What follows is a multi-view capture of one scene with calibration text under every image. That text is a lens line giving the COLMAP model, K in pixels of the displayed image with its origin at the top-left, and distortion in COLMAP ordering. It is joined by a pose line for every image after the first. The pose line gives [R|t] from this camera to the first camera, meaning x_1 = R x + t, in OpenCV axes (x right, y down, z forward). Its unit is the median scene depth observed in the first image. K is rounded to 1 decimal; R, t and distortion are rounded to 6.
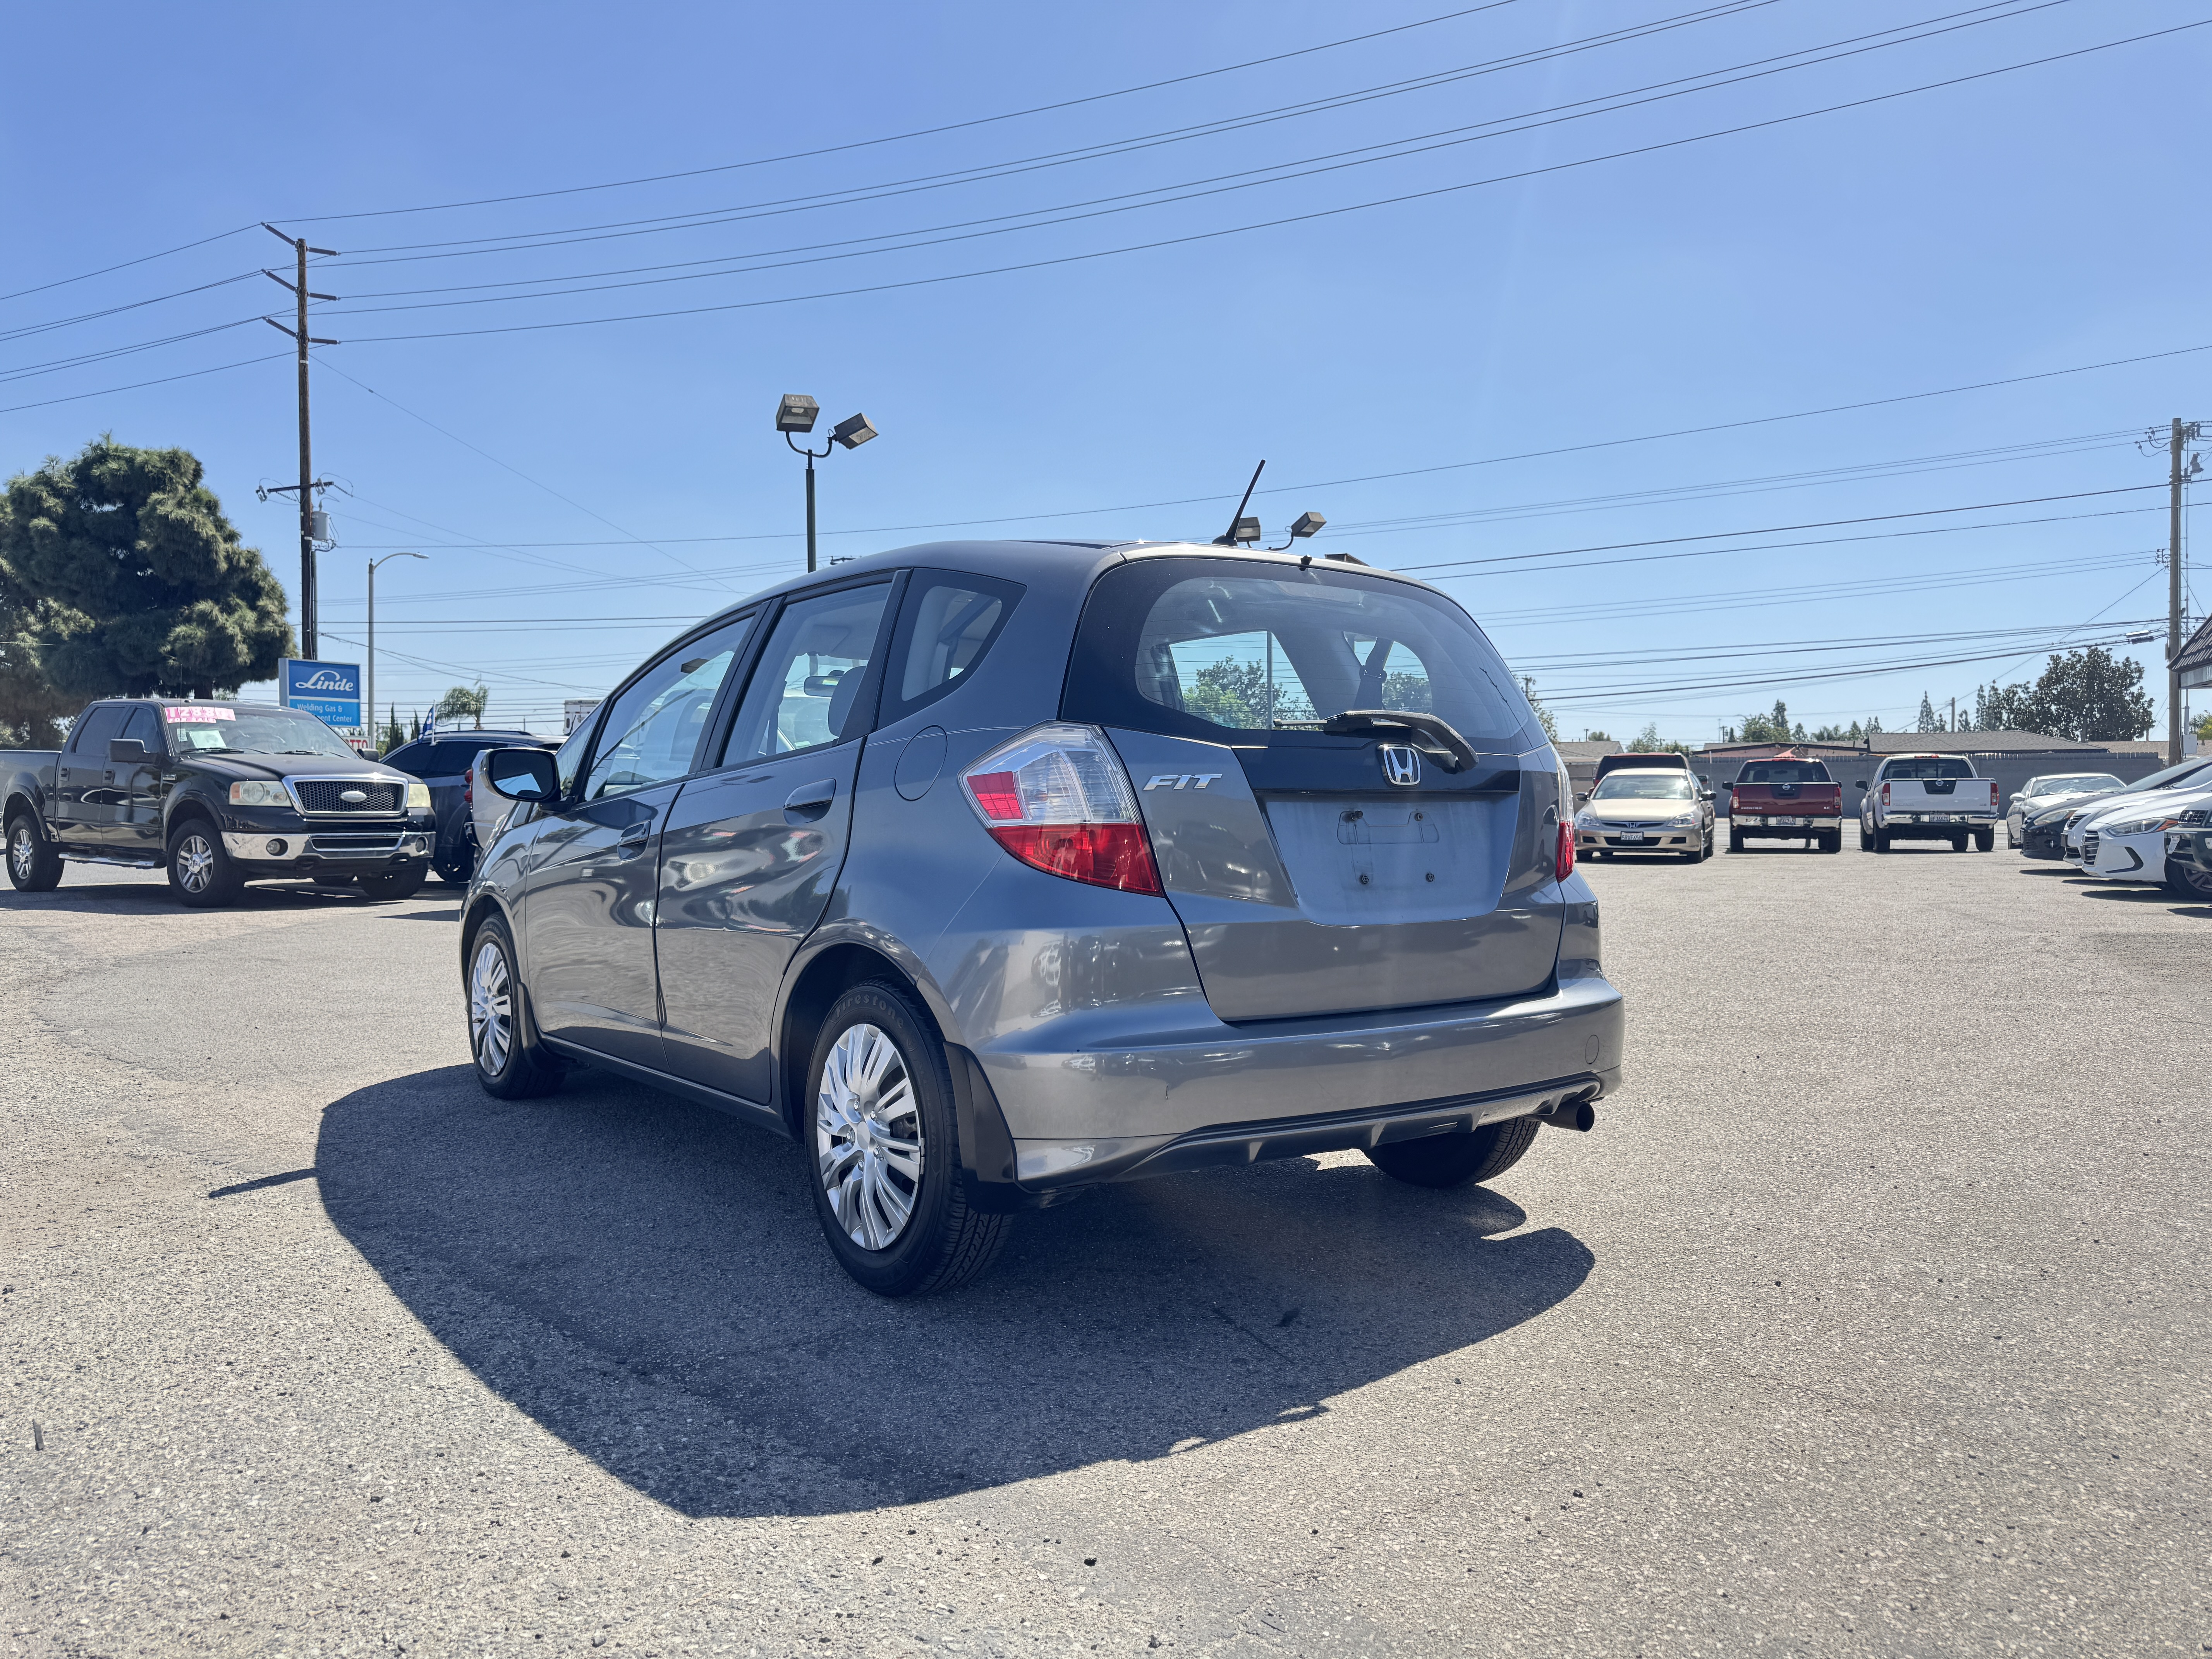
lens RADIAL K [[1562.6, 0, 1101.6], [0, 1562.6, 835.5], [0, 0, 1]] dist [0.031447, -0.040698]
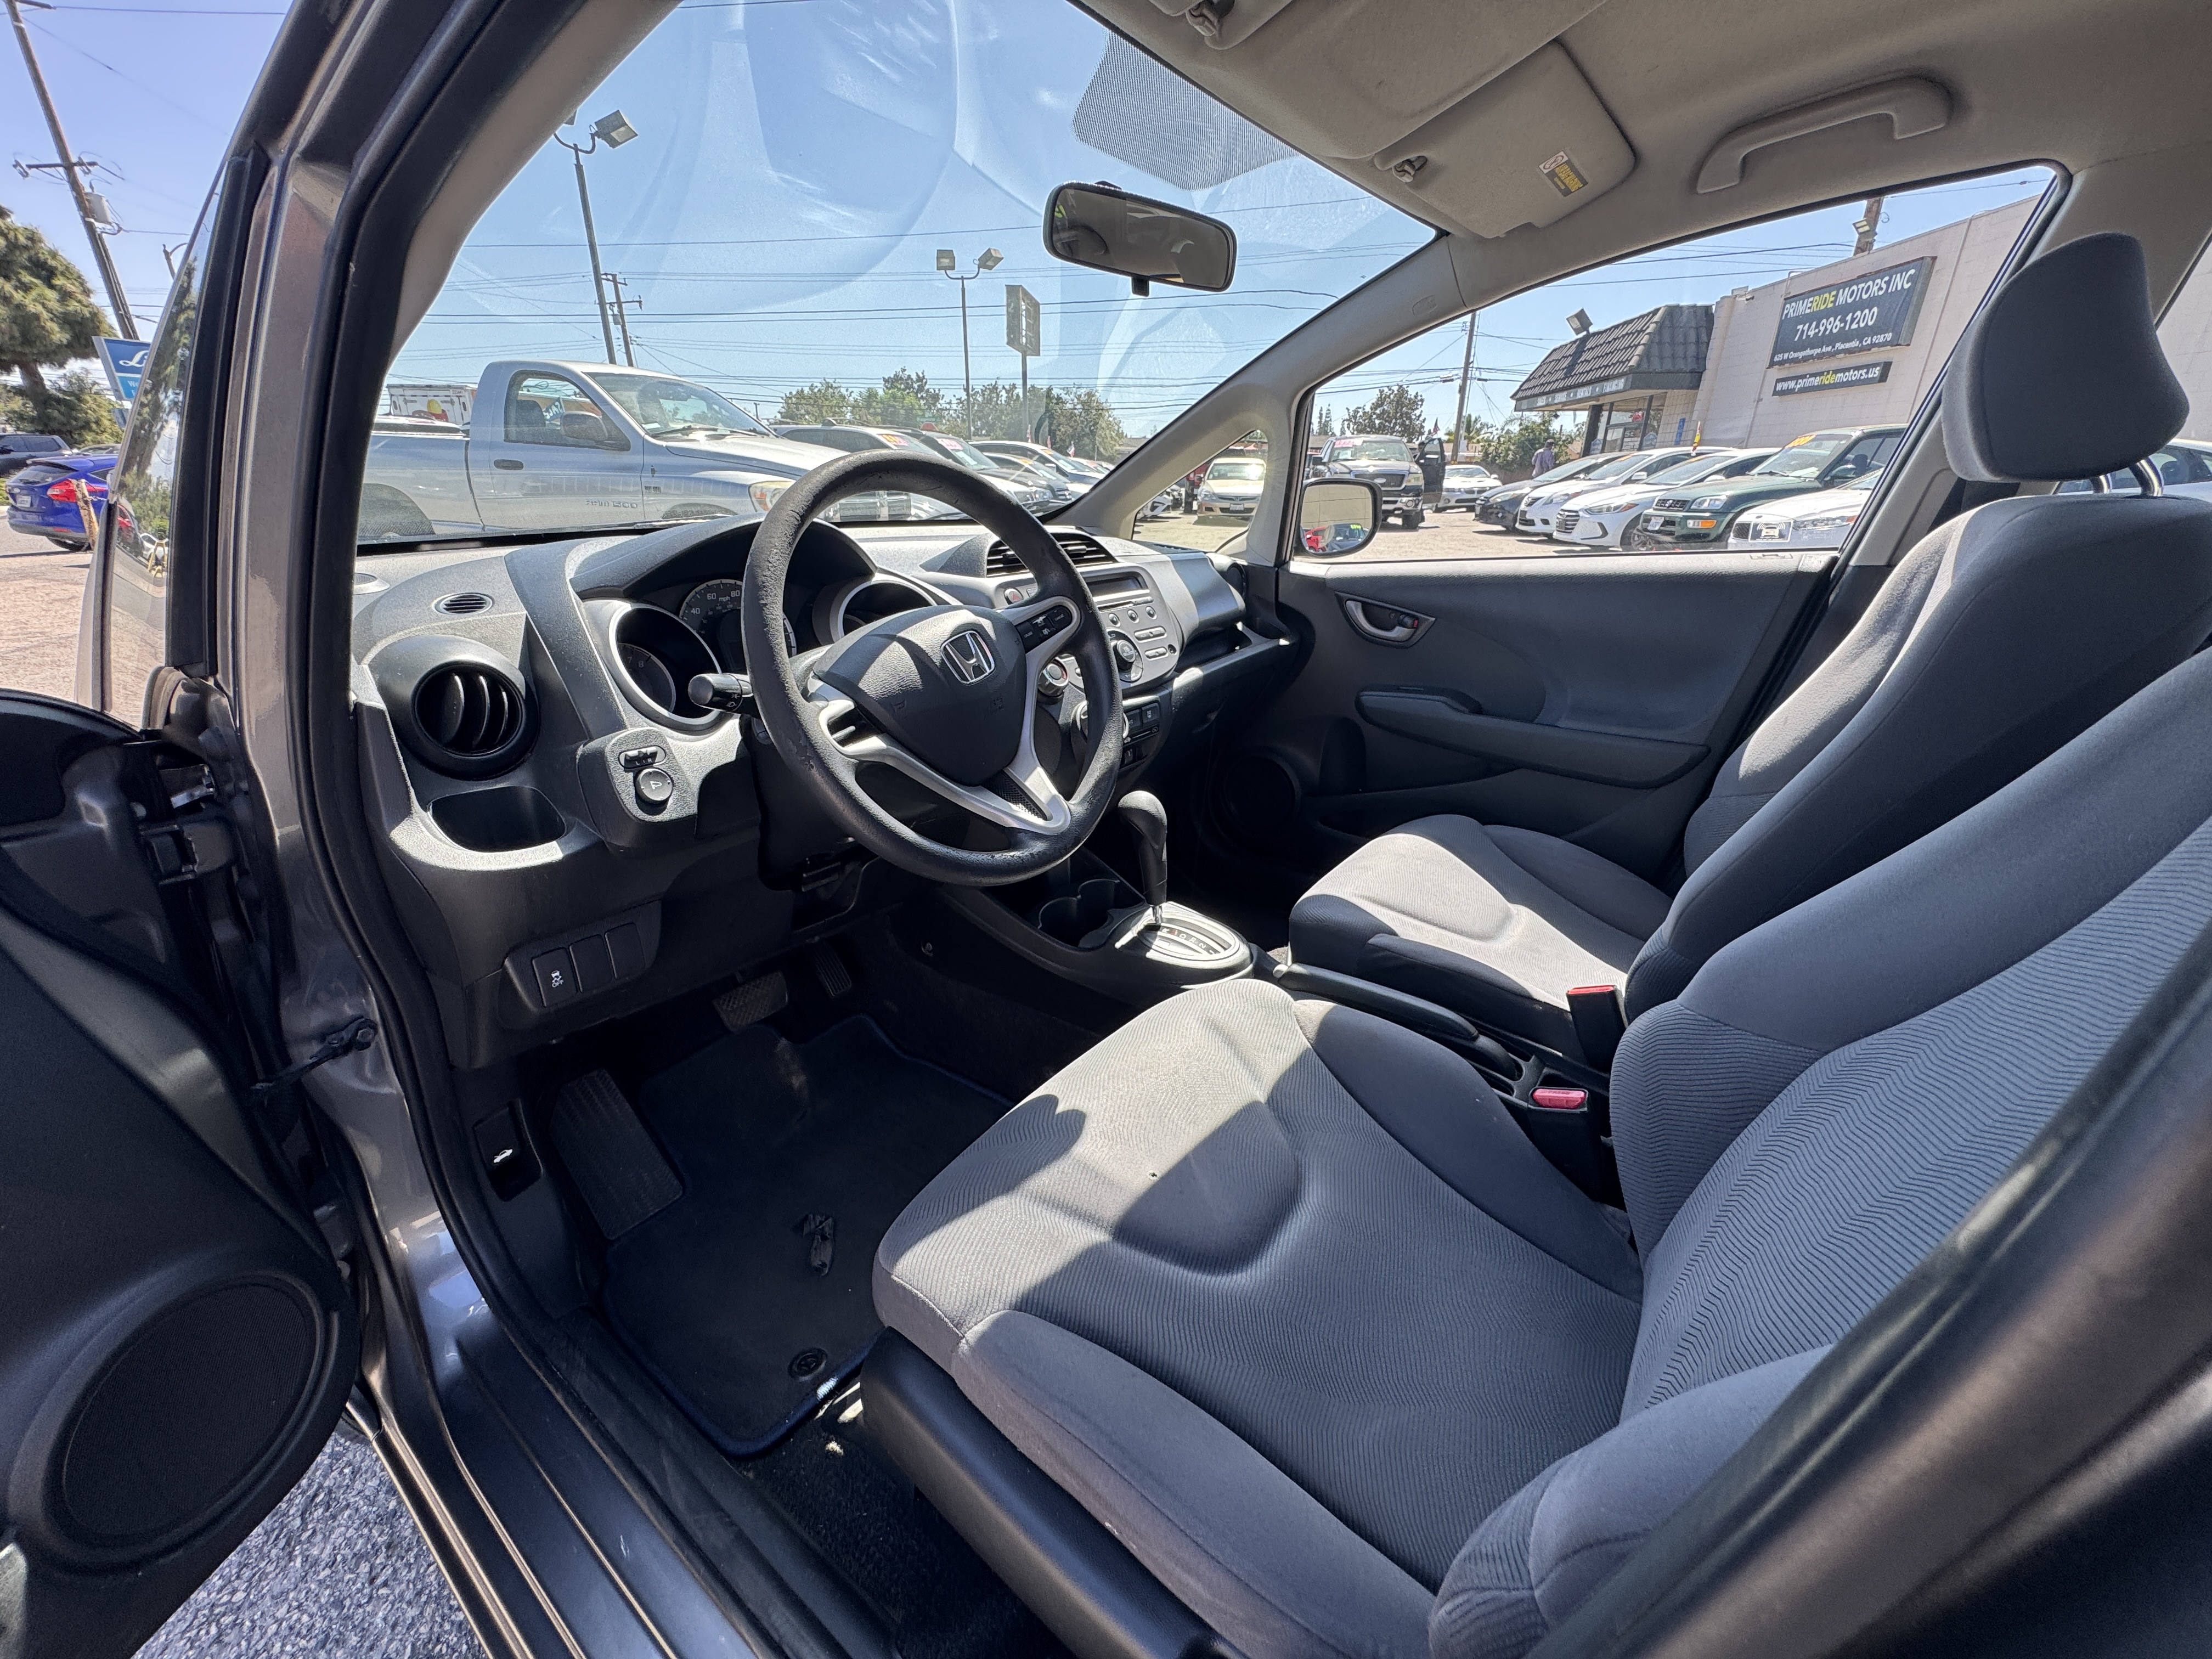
lens RADIAL K [[881.7, 0, 1101.4], [0, 881.7, 829.7], [0, 0, 1]] dist [-0.004865, 0.000507]
pose [[0.957287, -0.099956, 0.271312, -0.079611], [-0.002995, 0.934866, 0.354987, -0.016374], [-0.289123, -0.340637, 0.894636, 0.277032]]
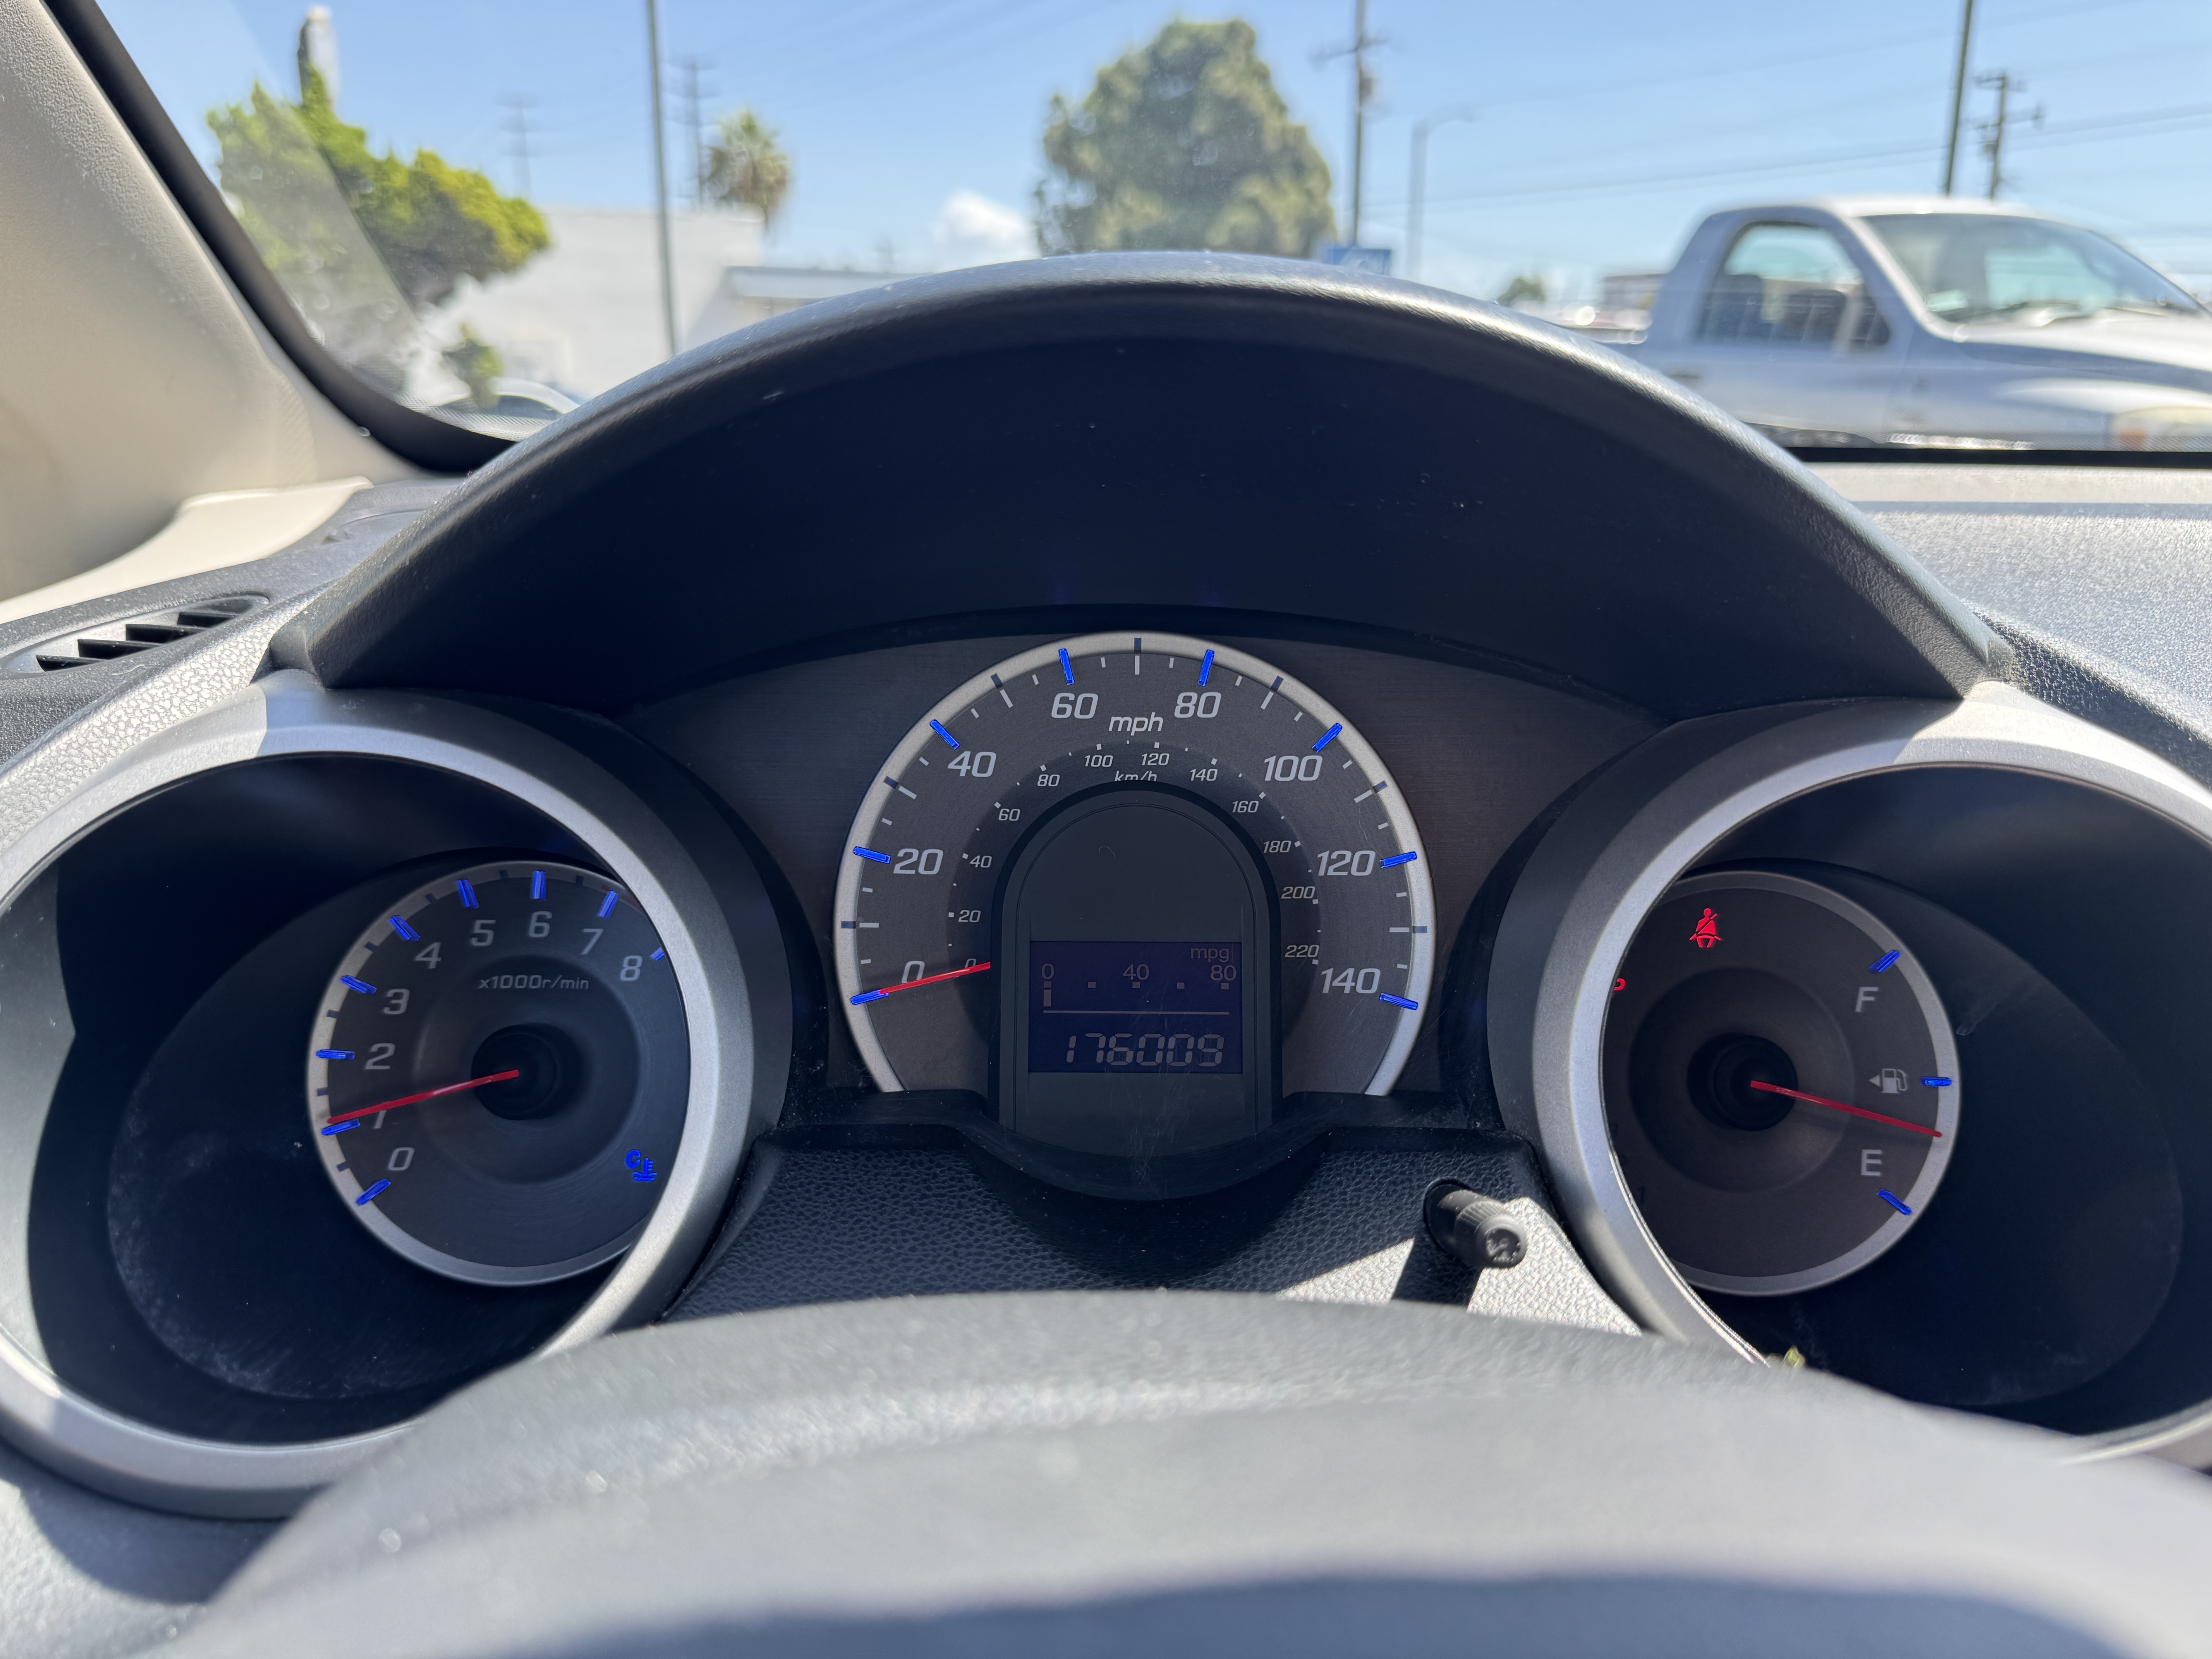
lens RADIAL K [[1562.6, 0, 1127.4], [0, 1562.6, 851.3], [0, 0, 1]] dist [0.031447, -0.040698]
pose [[0.813403, 0.163071, -0.558376, -0.072629], [-0.013019, 0.964765, 0.262790, -0.013294], [0.581555, -0.206484, 0.786866, 0.334762]]
